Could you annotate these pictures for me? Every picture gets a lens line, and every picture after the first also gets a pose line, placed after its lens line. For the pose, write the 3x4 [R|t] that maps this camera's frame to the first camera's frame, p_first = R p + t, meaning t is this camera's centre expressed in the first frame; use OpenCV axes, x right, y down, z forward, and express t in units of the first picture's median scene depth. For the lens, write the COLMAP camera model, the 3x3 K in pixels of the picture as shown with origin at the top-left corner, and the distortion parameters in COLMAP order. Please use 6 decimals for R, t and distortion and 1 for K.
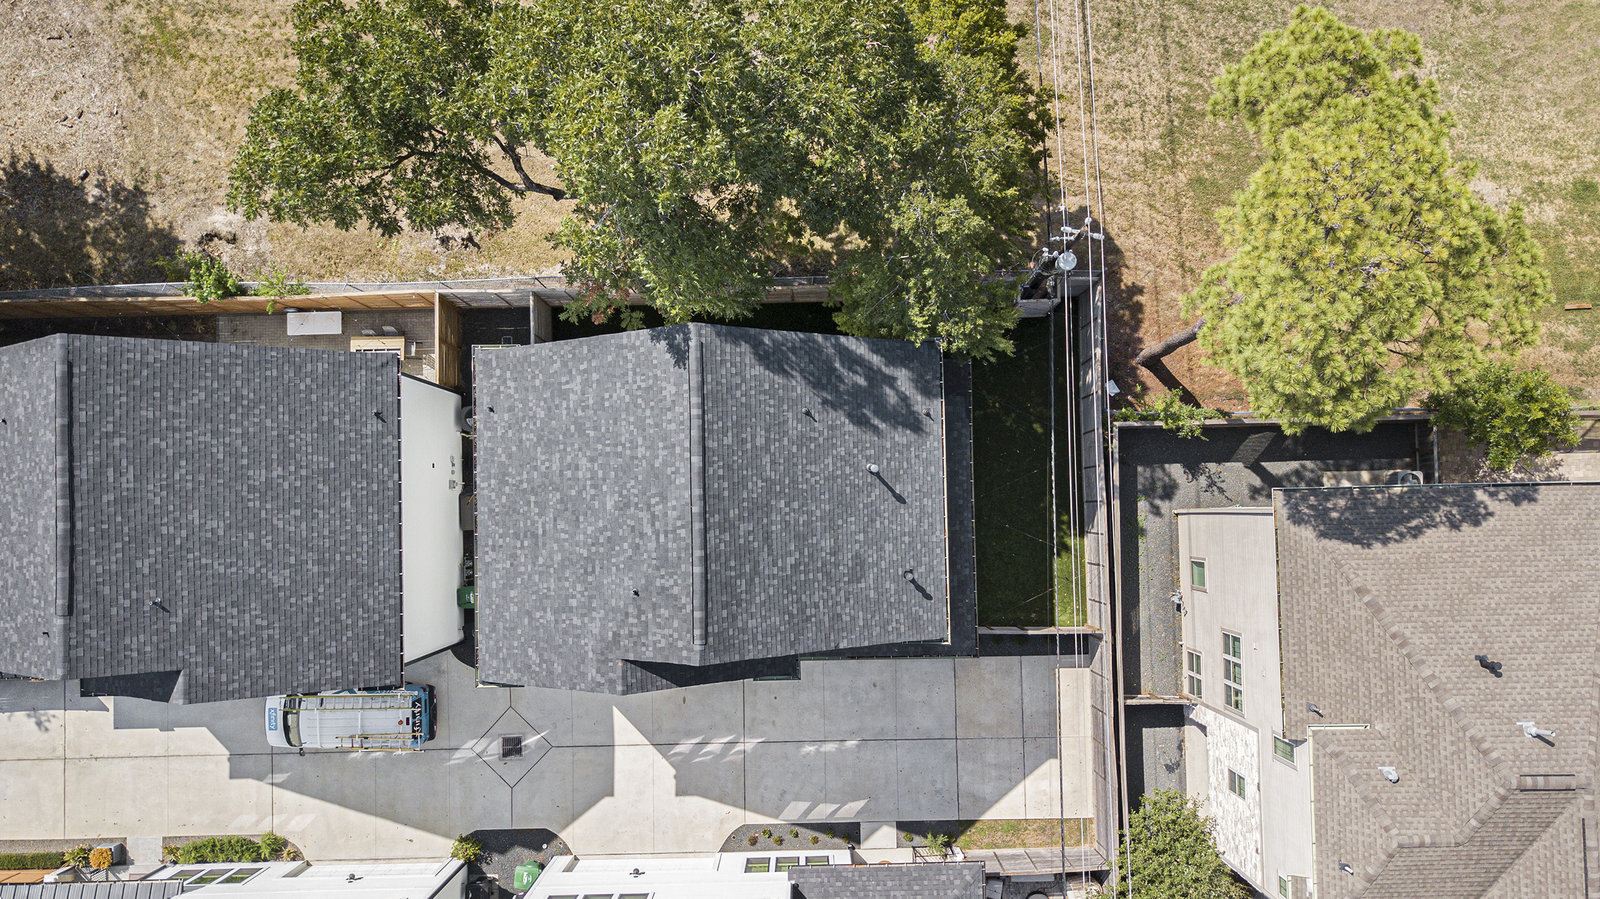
lens RADIAL K [[1196.9, 0, 800.0], [0, 1196.9, 449.5], [0, 0, 1]] dist [0.008280, -0.000538]
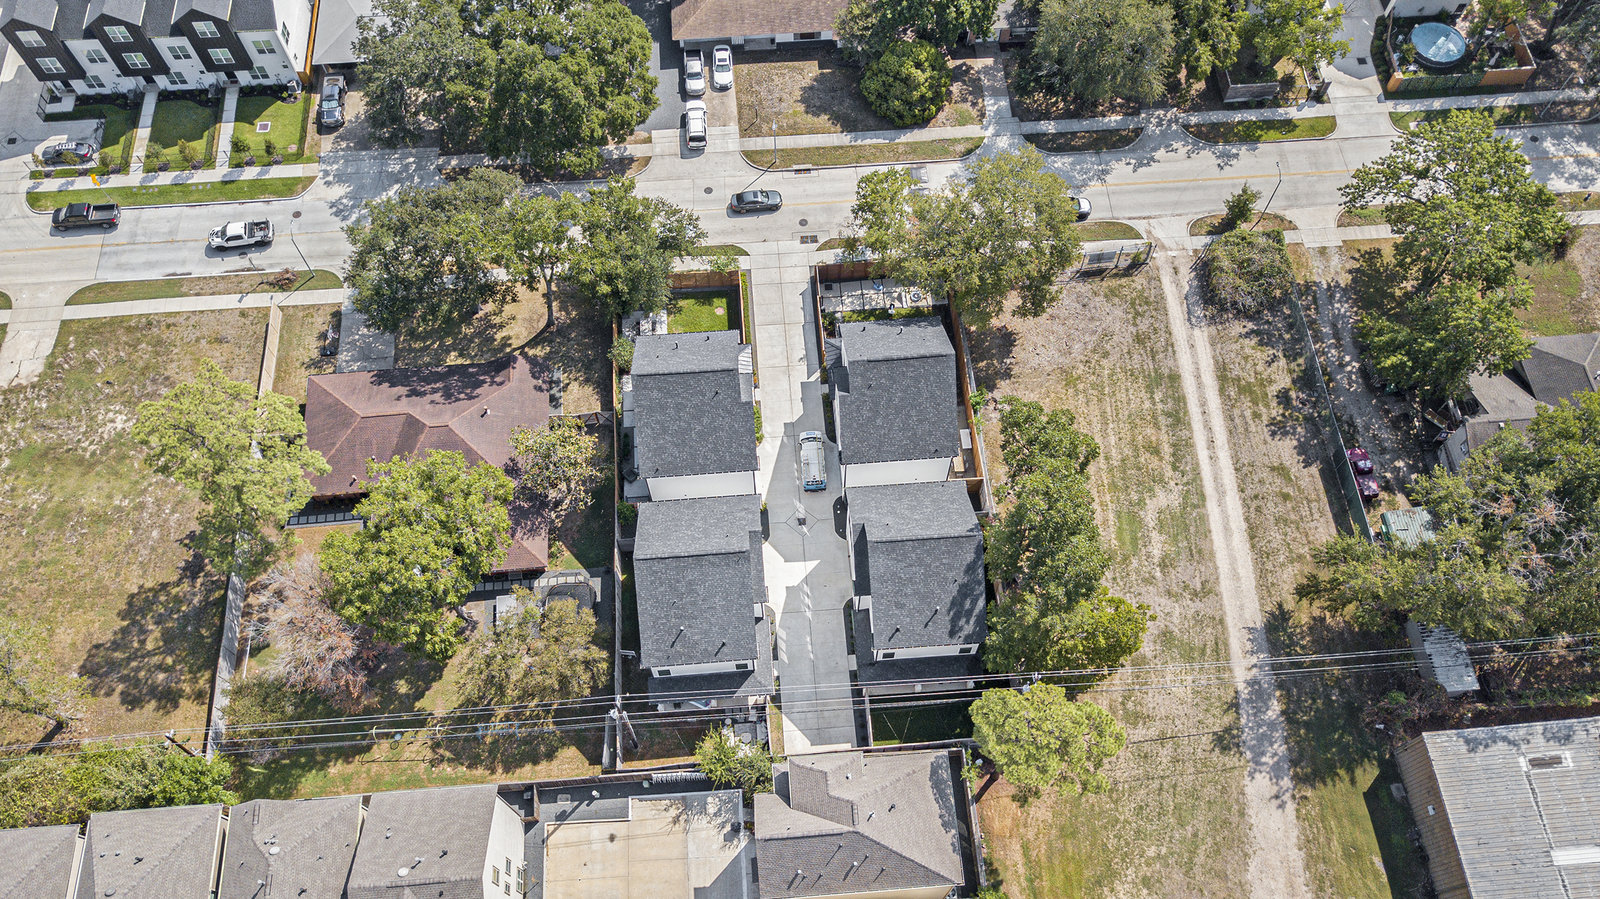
lens RADIAL K [[1196.9, 0, 800.0], [0, 1196.9, 449.5], [0, 0, 1]] dist [0.008280, -0.000538]
pose [[0.054335, 0.885762, -0.460947, 0.762577], [-0.996759, 0.075539, 0.027663, 0.175416], [0.059322, 0.457950, 0.886996, -1.248952]]
